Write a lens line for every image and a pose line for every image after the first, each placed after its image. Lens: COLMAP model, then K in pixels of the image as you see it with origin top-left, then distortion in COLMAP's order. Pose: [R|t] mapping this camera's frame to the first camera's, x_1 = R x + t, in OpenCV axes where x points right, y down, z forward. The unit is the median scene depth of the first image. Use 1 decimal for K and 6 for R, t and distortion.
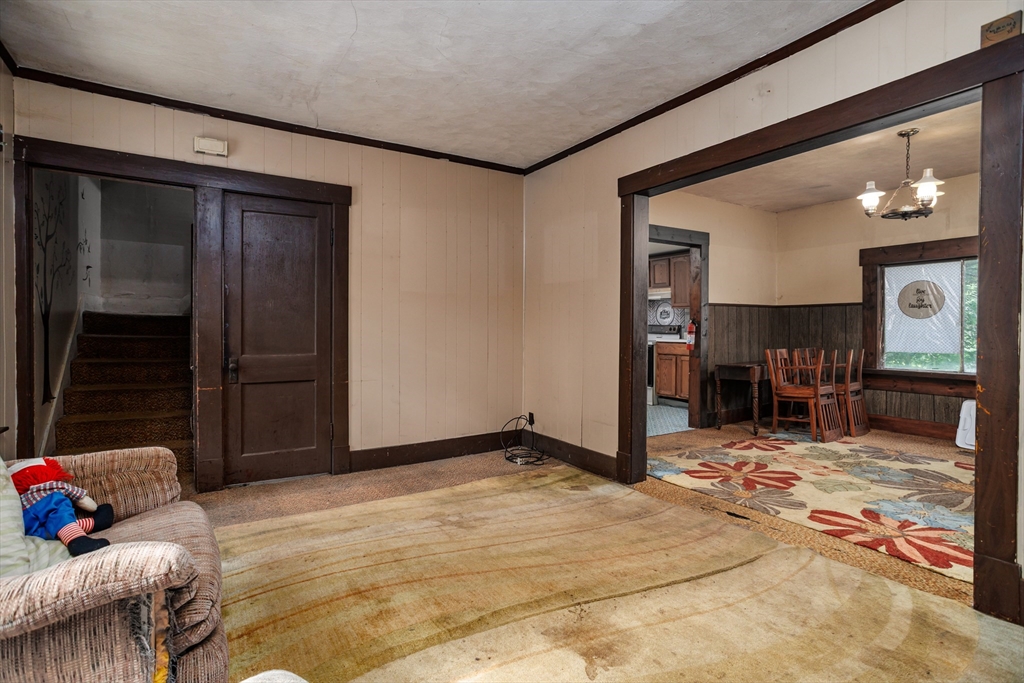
lens RADIAL K [[497.0, 0, 507.3], [0, 497.0, 330.2], [0, 0, 1]] dist [-0.047900, 0.027734]
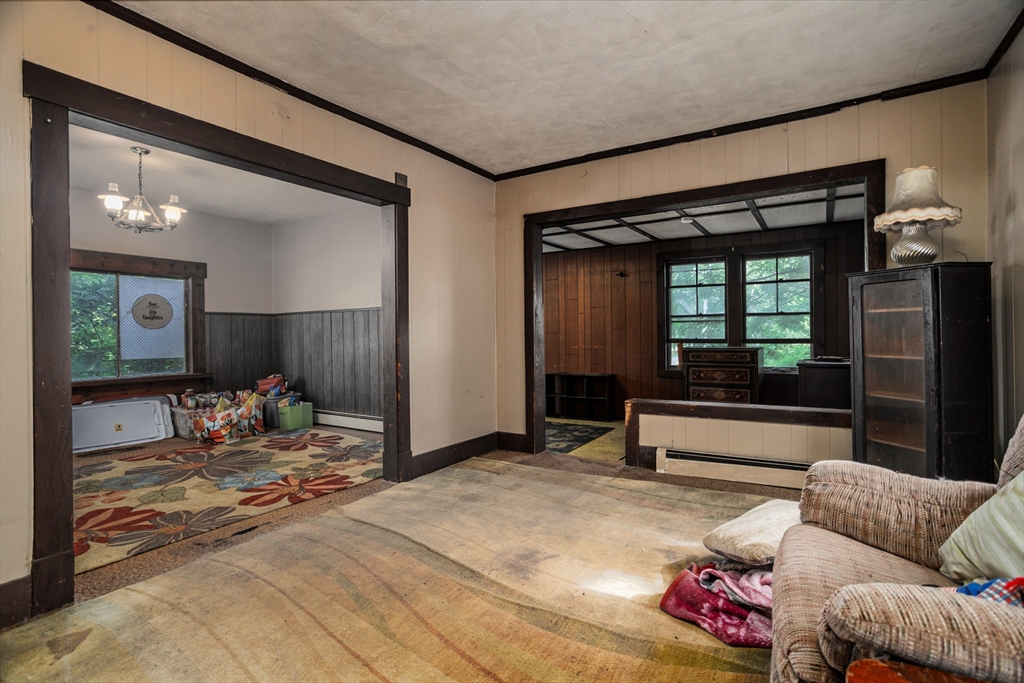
lens RADIAL K [[495.9, 0, 514.4], [0, 495.9, 336.9], [0, 0, 1]] dist [-0.047643, 0.027496]
pose [[-0.435297, -0.003158, 0.900281, -0.493396], [0.014772, 0.999834, 0.010650, -0.001488], [-0.900165, 0.017935, -0.435179, 0.752525]]
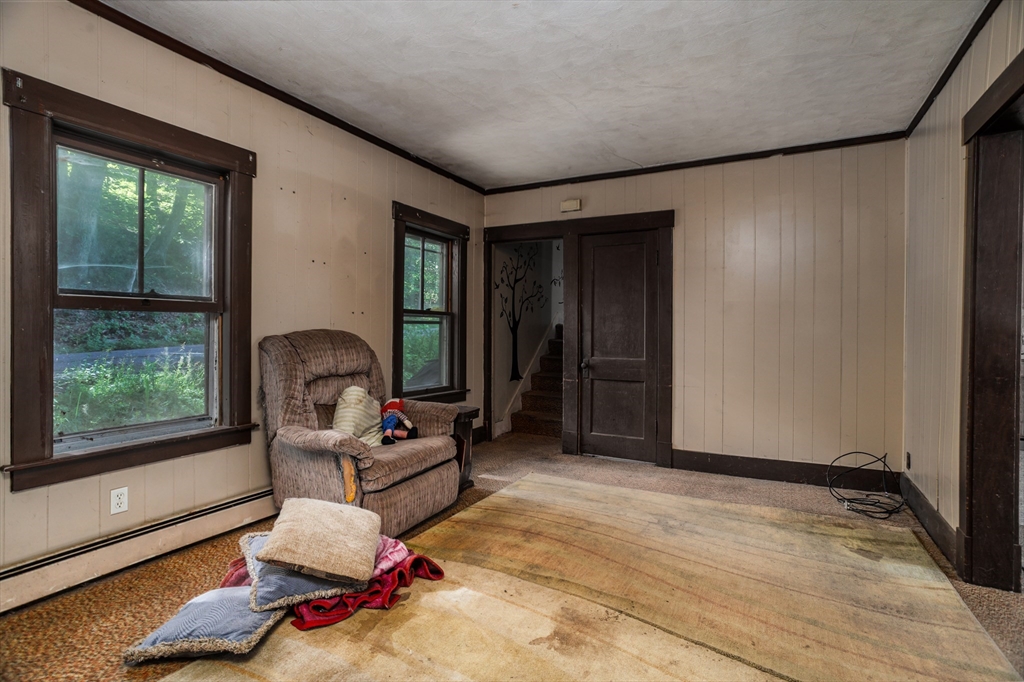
lens RADIAL K [[494.9, 0, 527.7], [0, 494.9, 331.7], [0, 0, 1]] dist [-0.039708, 0.028991]
pose [[0.512157, 0.001911, -0.858890, 0.492004], [-0.009158, 0.999953, -0.003236, -0.010877], [0.858843, 0.009523, 0.512150, 0.163226]]
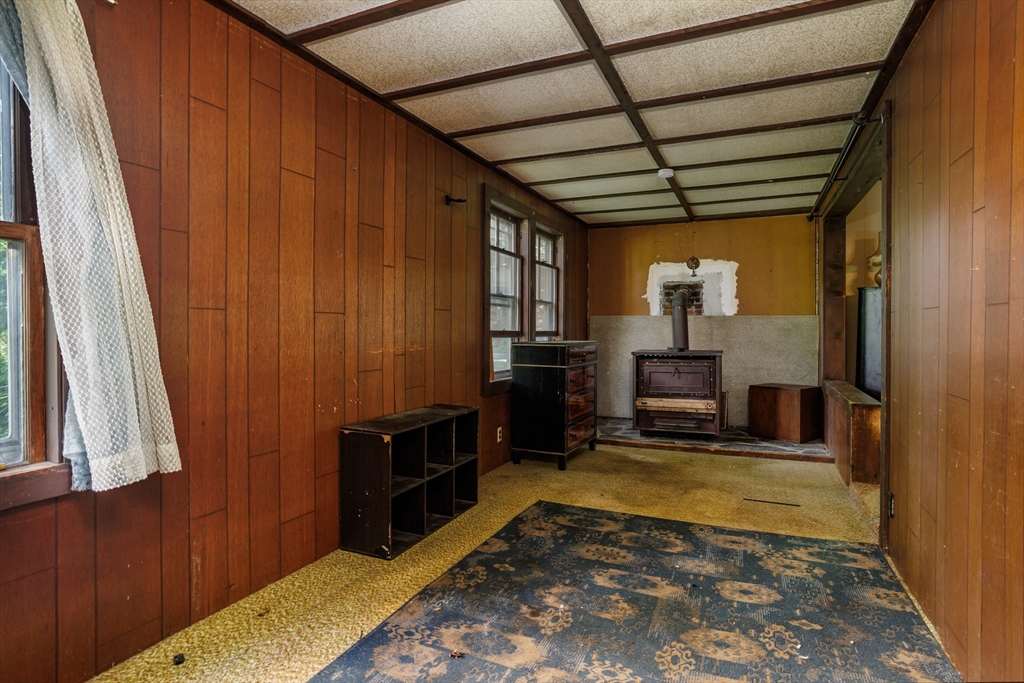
lens RADIAL K [[570.1, 0, 476.1], [0, 570.1, 332.1], [0, 0, 1]] dist [-0.044745, 0.029621]
pose [[-0.854588, -0.004851, -0.519283, 1.597253], [-0.010171, 0.999921, 0.007397, 0.026210], [0.519206, 0.011603, -0.854570, 0.558726]]
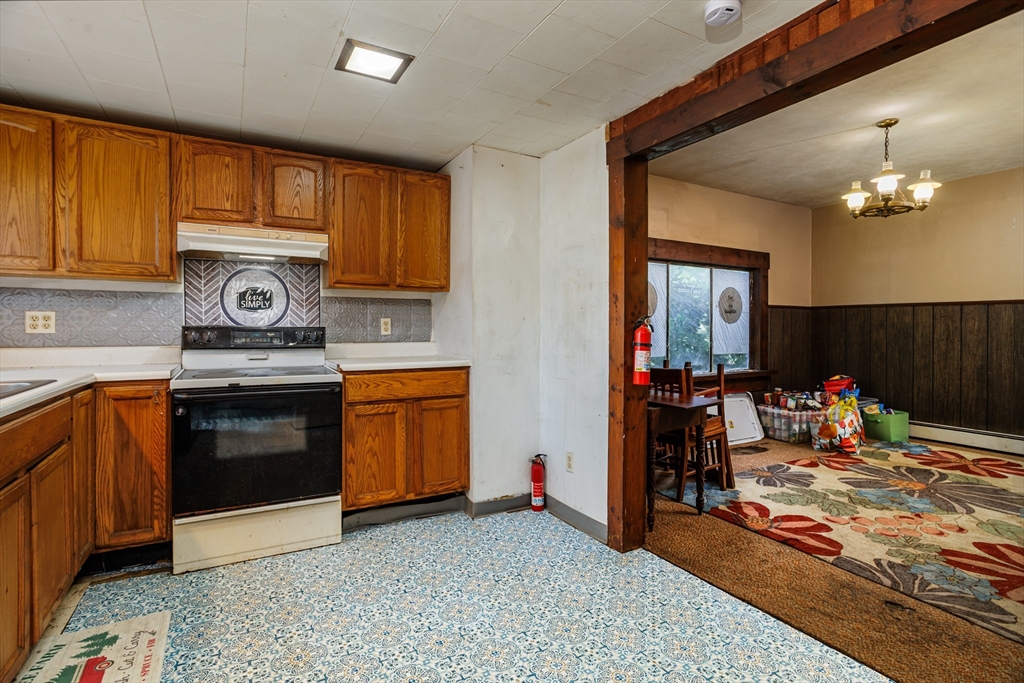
lens RADIAL K [[497.0, 0, 507.3], [0, 497.0, 330.2], [0, 0, 1]] dist [-0.047900, 0.027734]
pose [[0.033577, -0.013870, 0.999340, -0.144172], [0.001522, 0.999903, 0.013826, -0.026851], [-0.999435, 0.001056, 0.033594, 1.733756]]
